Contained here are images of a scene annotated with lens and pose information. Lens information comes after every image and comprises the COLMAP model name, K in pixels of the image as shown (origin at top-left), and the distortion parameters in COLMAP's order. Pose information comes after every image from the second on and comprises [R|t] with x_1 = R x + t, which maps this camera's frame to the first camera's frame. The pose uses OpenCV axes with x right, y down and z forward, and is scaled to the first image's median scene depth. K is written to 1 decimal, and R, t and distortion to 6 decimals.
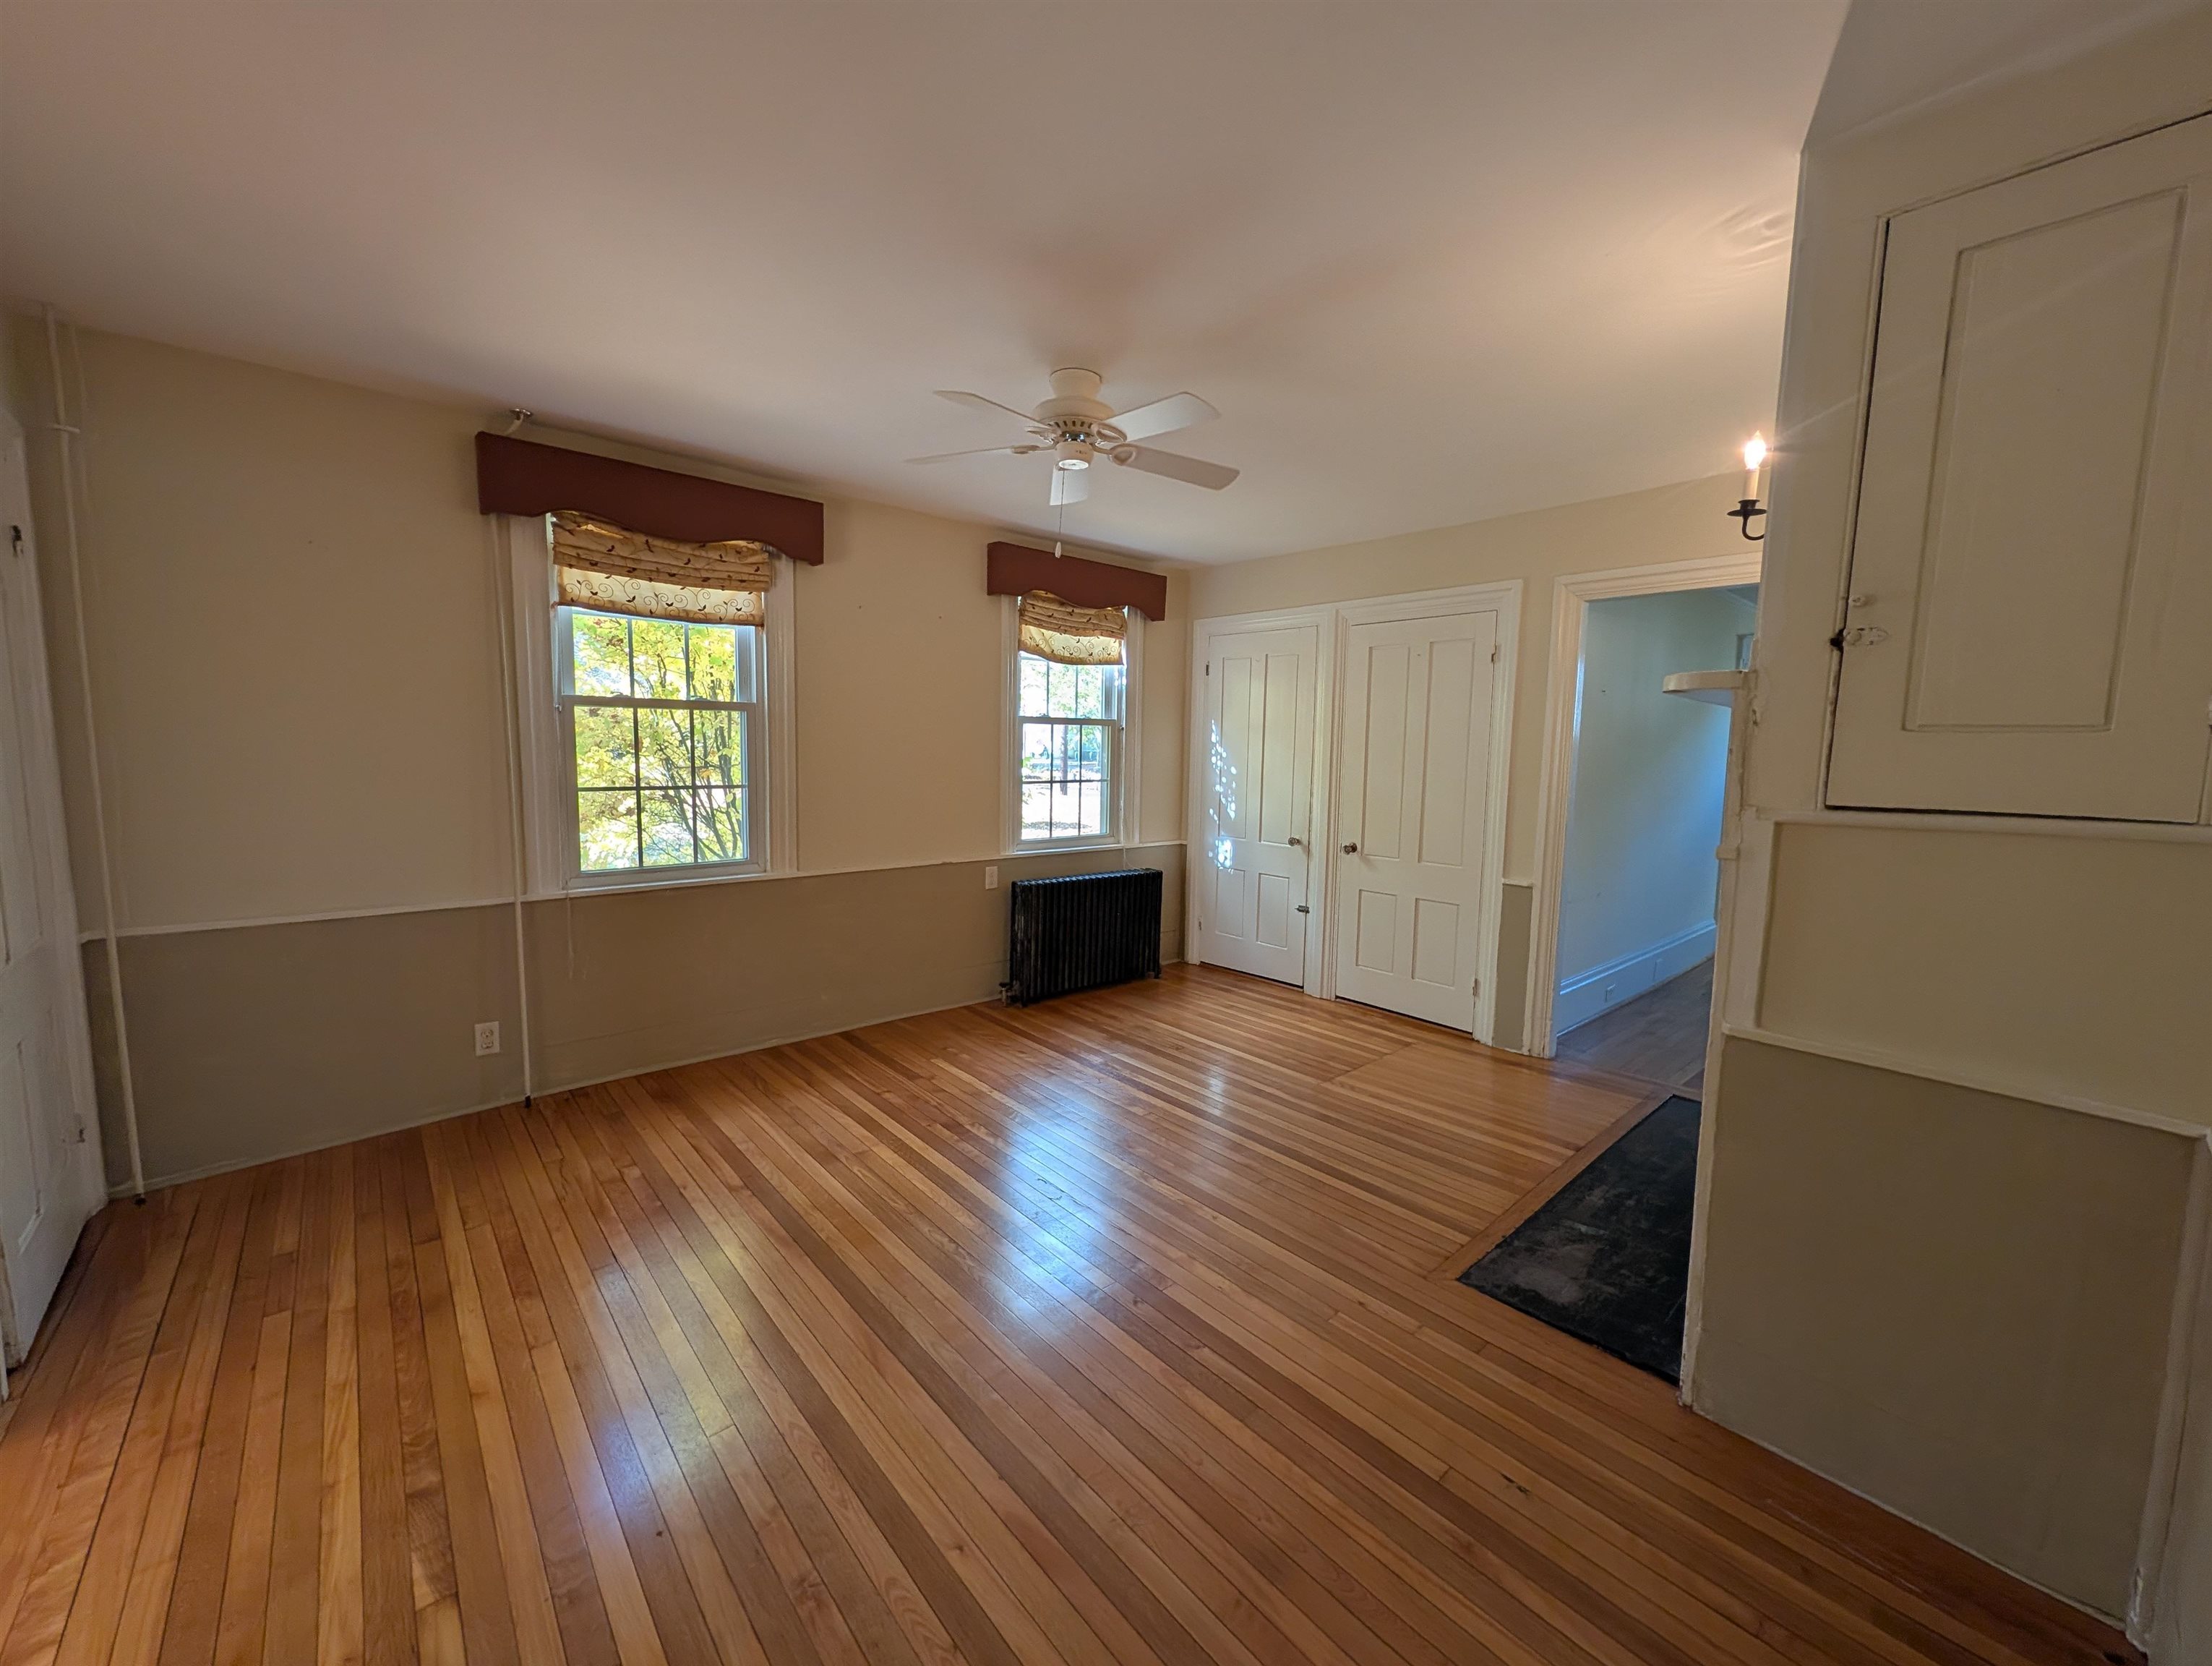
lens RADIAL K [[850.0, 0, 1118.2], [0, 850.0, 831.5], [0, 0, 1]] dist [0.001846, -0.000838]
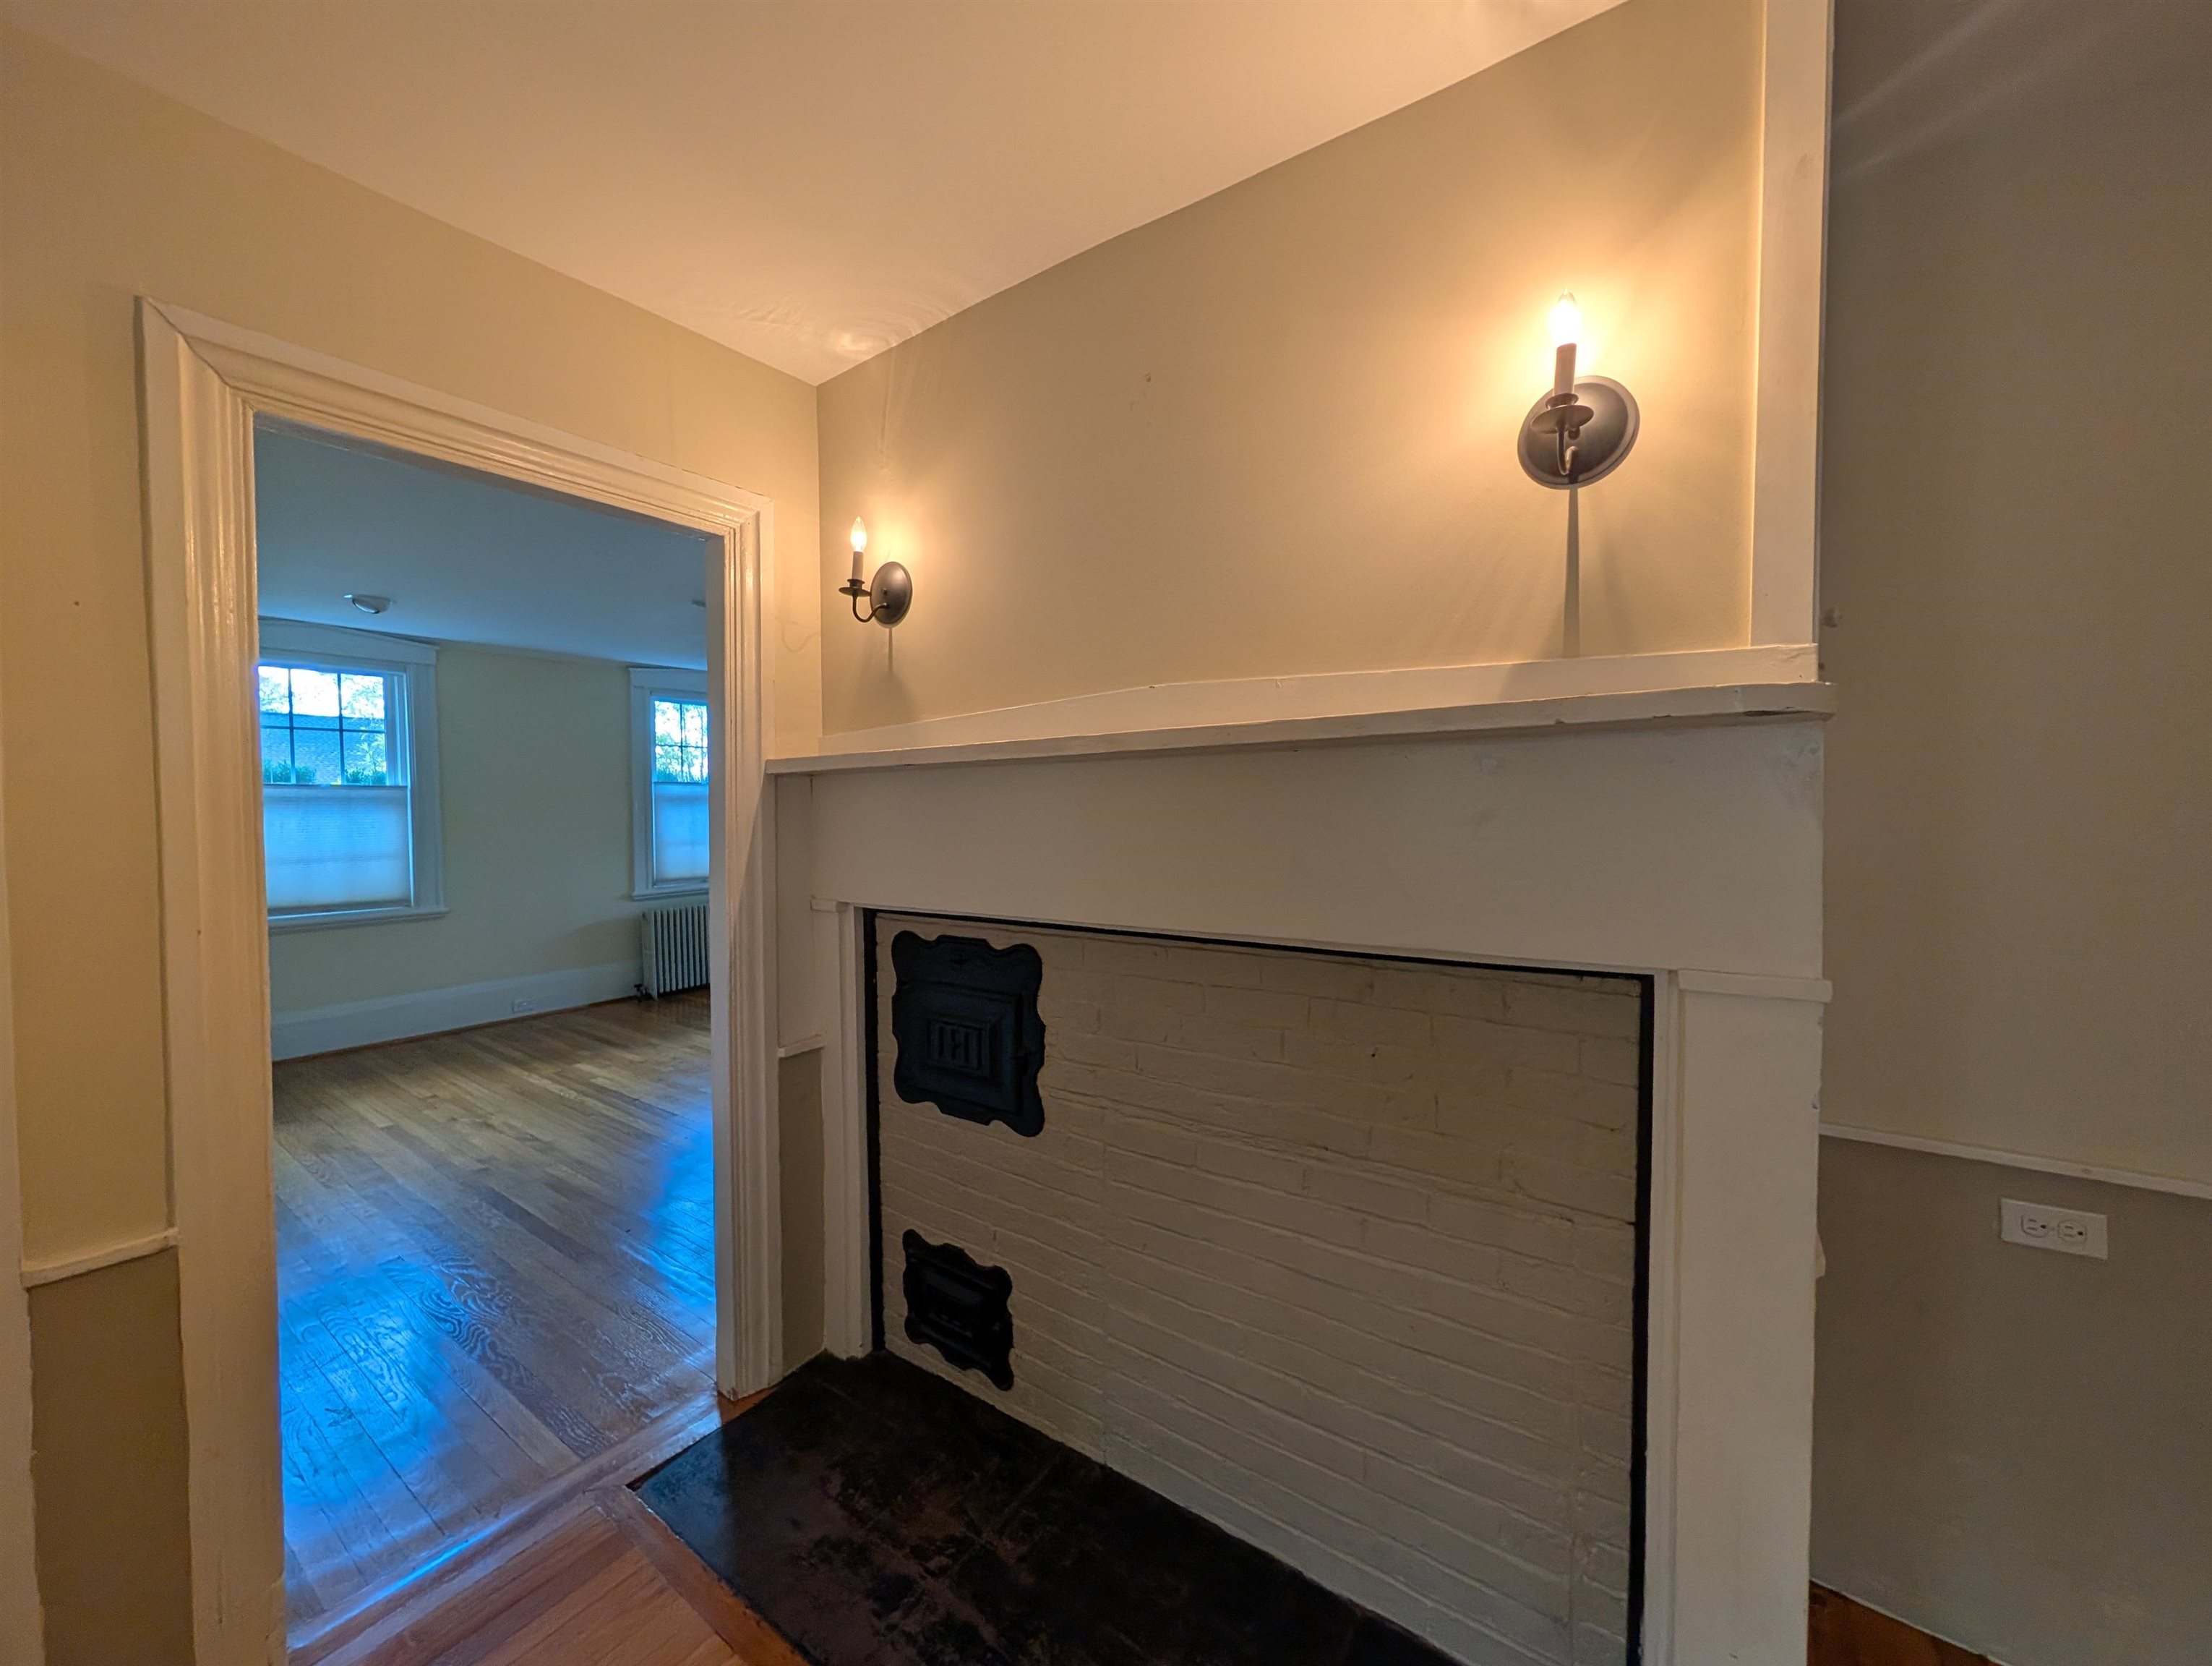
lens RADIAL K [[850.0, 0, 1101.9], [0, 850.0, 827.1], [0, 0, 1]] dist [0.001846, -0.000838]
pose [[-0.214273, -0.046428, 0.975670, 0.112168], [0.099796, 0.992602, 0.069150, -0.086448], [-0.971662, 0.112185, -0.208054, 0.764247]]
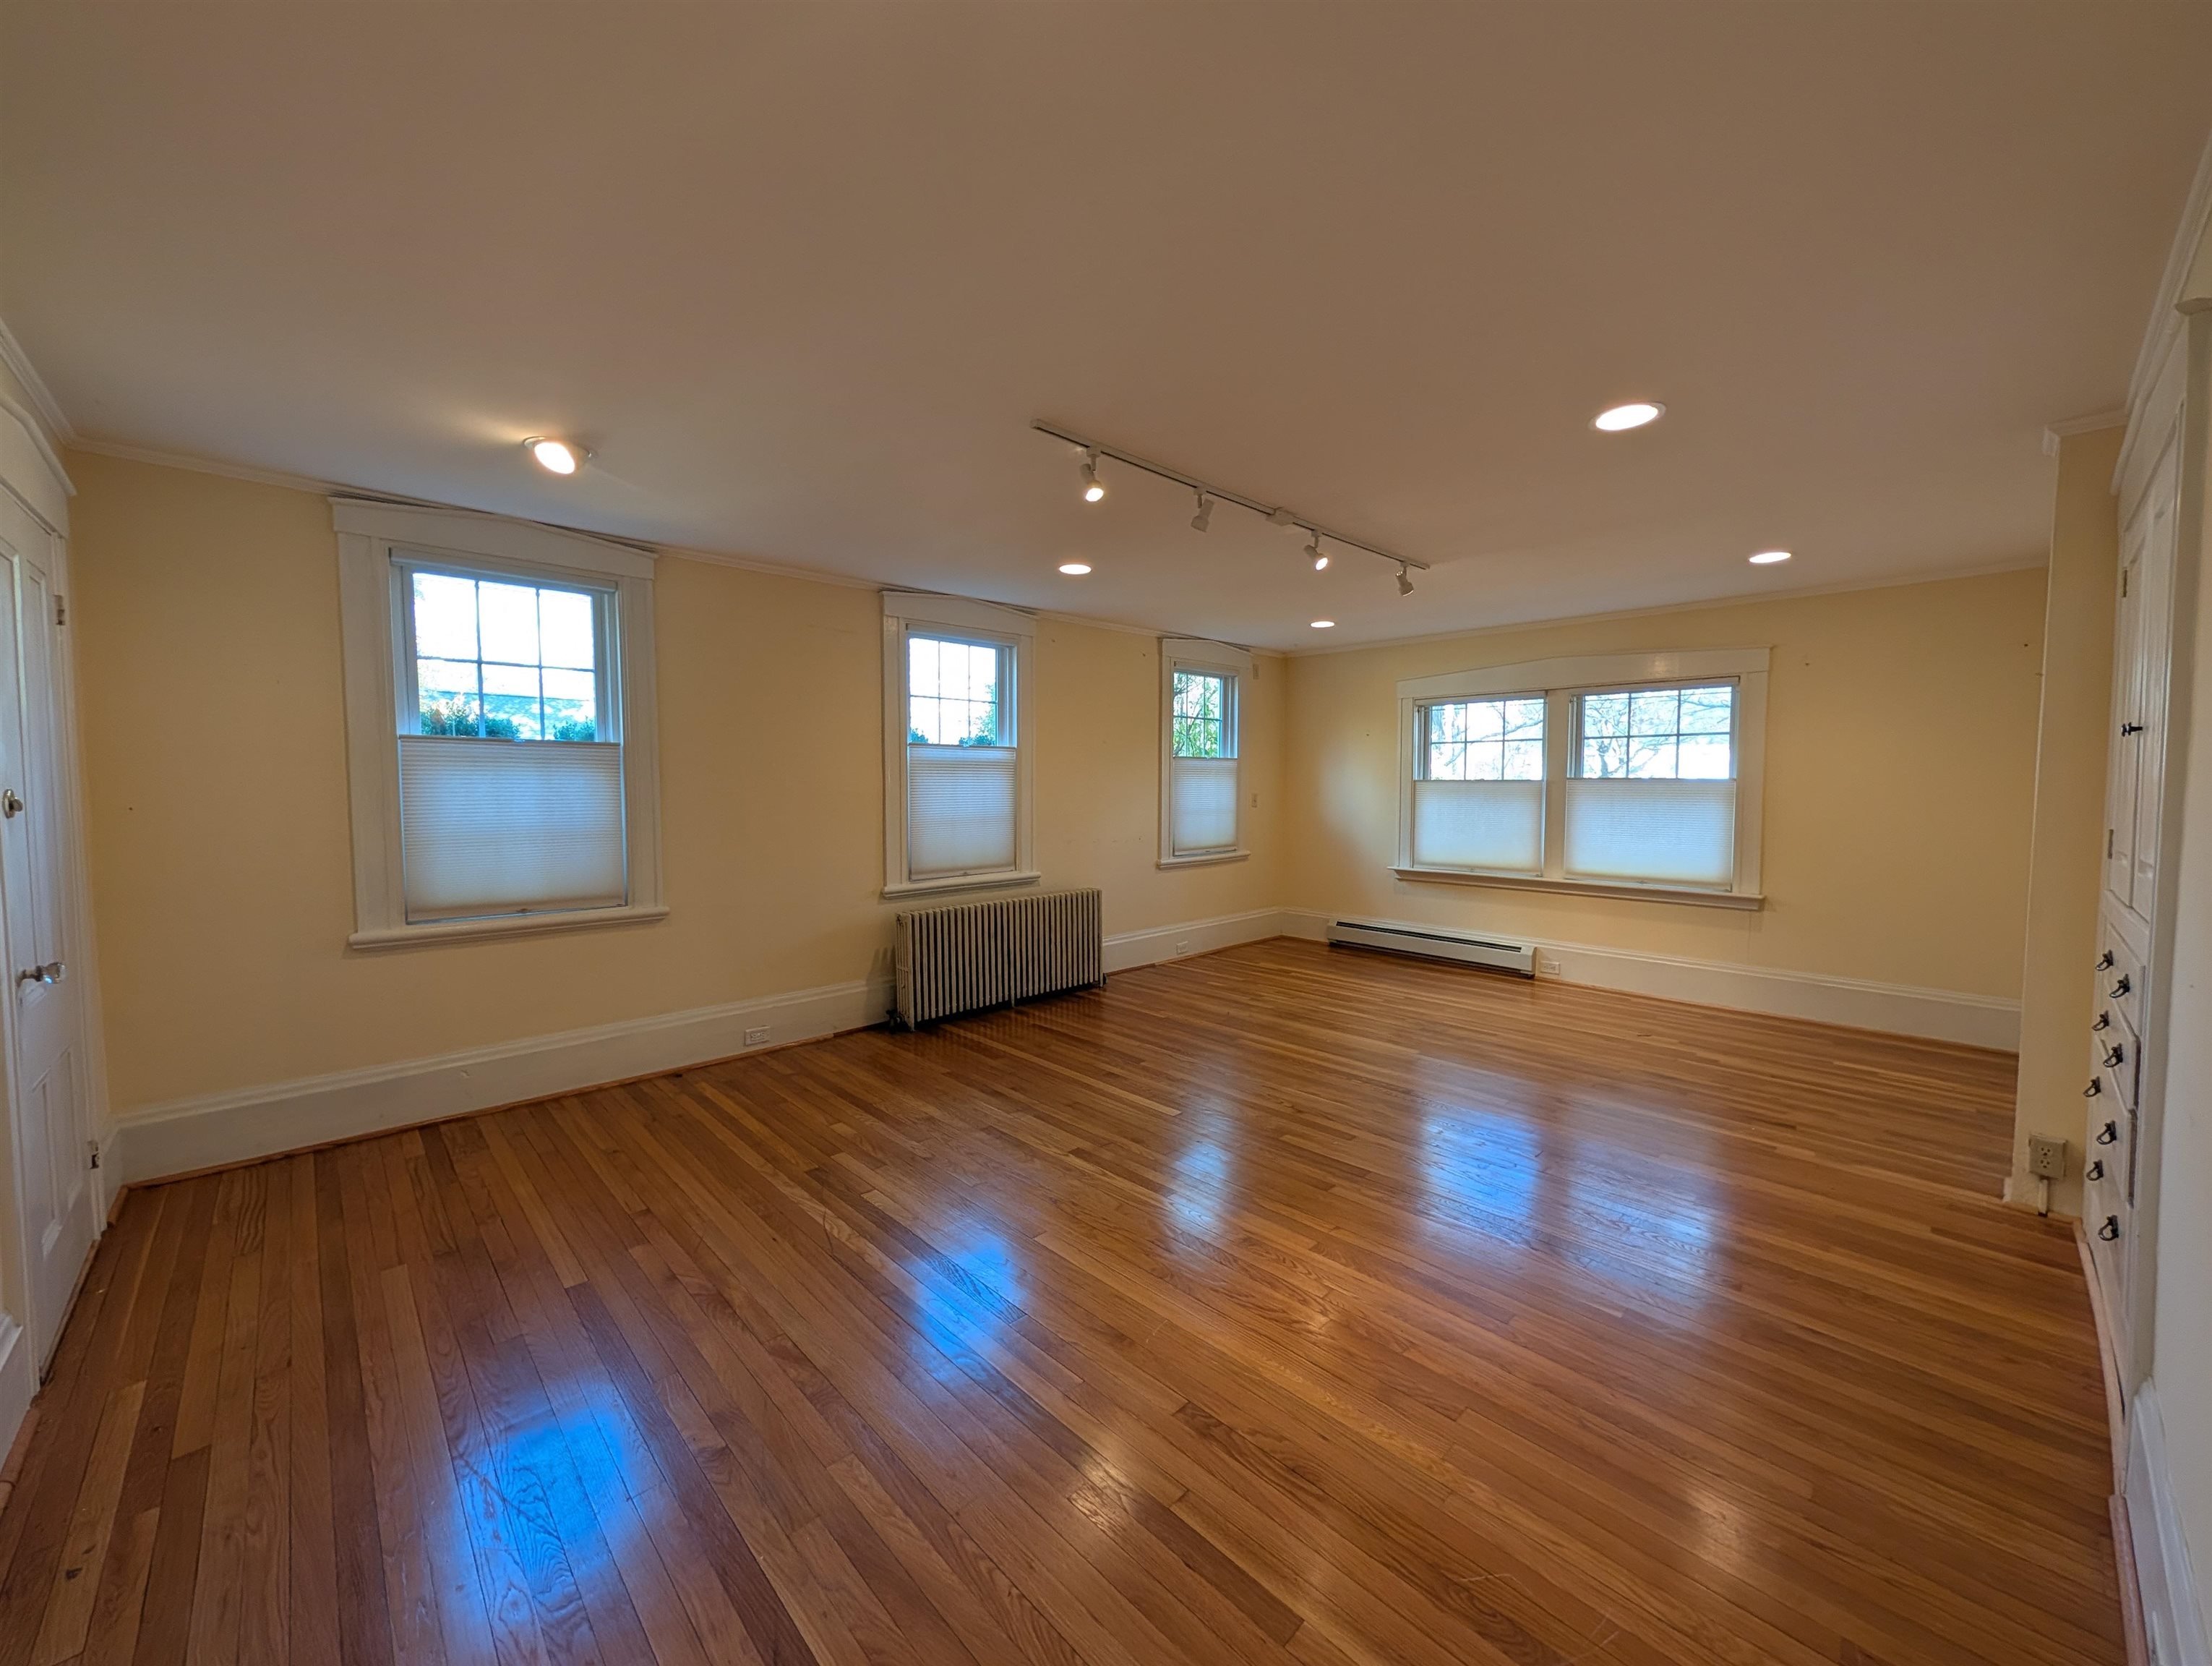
lens RADIAL K [[850.0, 0, 1112.0], [0, 850.0, 826.6], [0, 0, 1]] dist [0.001846, -0.000838]
pose [[-0.037864, -0.076894, 0.996320, 0.680102], [0.091750, 0.992556, 0.080090, -0.098341], [-0.995062, 0.094445, -0.030527, 1.028610]]
